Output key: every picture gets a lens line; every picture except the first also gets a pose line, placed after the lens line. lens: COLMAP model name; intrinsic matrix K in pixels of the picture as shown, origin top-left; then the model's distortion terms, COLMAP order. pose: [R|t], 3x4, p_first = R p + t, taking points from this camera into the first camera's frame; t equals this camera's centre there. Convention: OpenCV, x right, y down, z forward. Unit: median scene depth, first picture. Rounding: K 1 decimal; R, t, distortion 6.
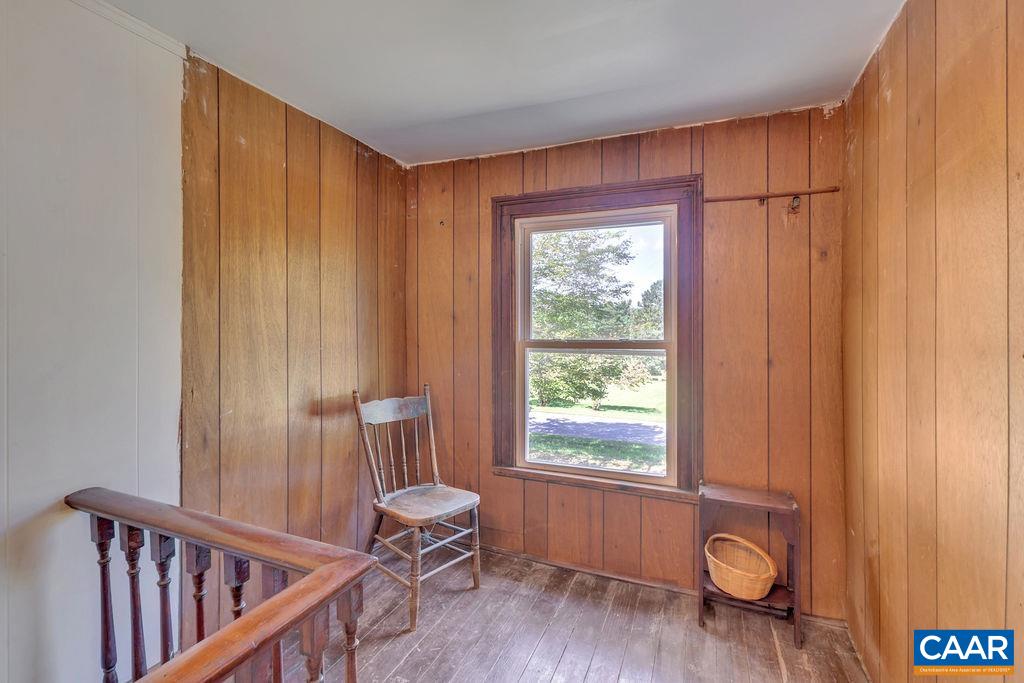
lens RADIAL K [[460.1, 0, 512.6], [0, 460.1, 338.4], [0, 0, 1]] dist [-0.004831, -0.003688]
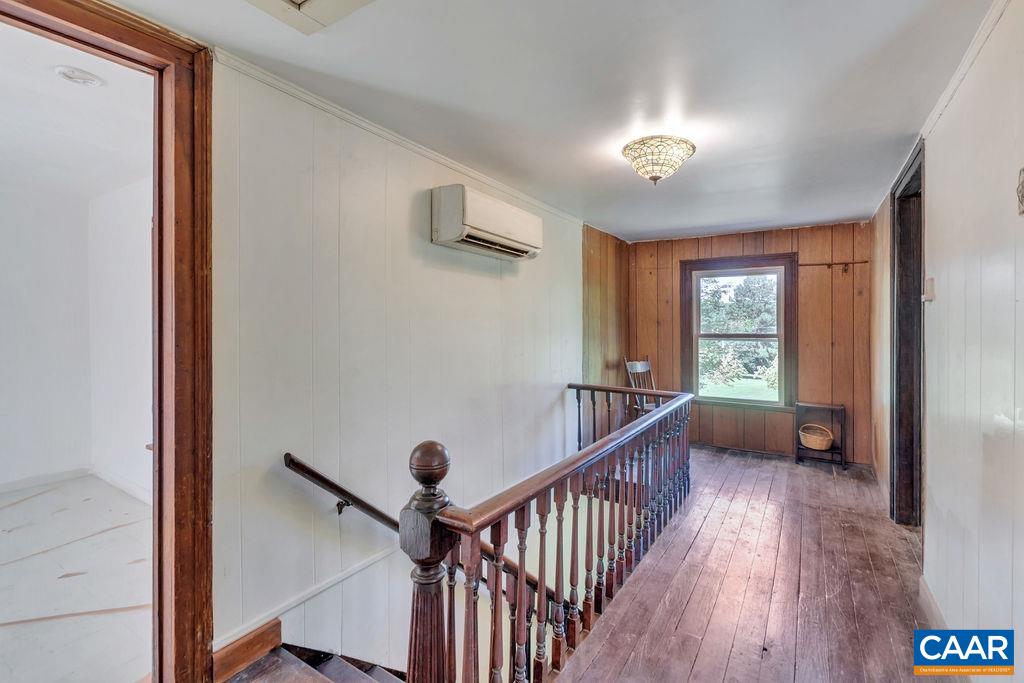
lens RADIAL K [[460.1, 0, 510.9], [0, 460.1, 335.5], [0, 0, 1]] dist [-0.004831, -0.003688]
pose [[0.984777, 0.000491, -0.173821, -0.476913], [-0.000227, 0.999999, 0.001536, 0.009746], [0.173822, -0.001473, 0.984776, -1.203613]]
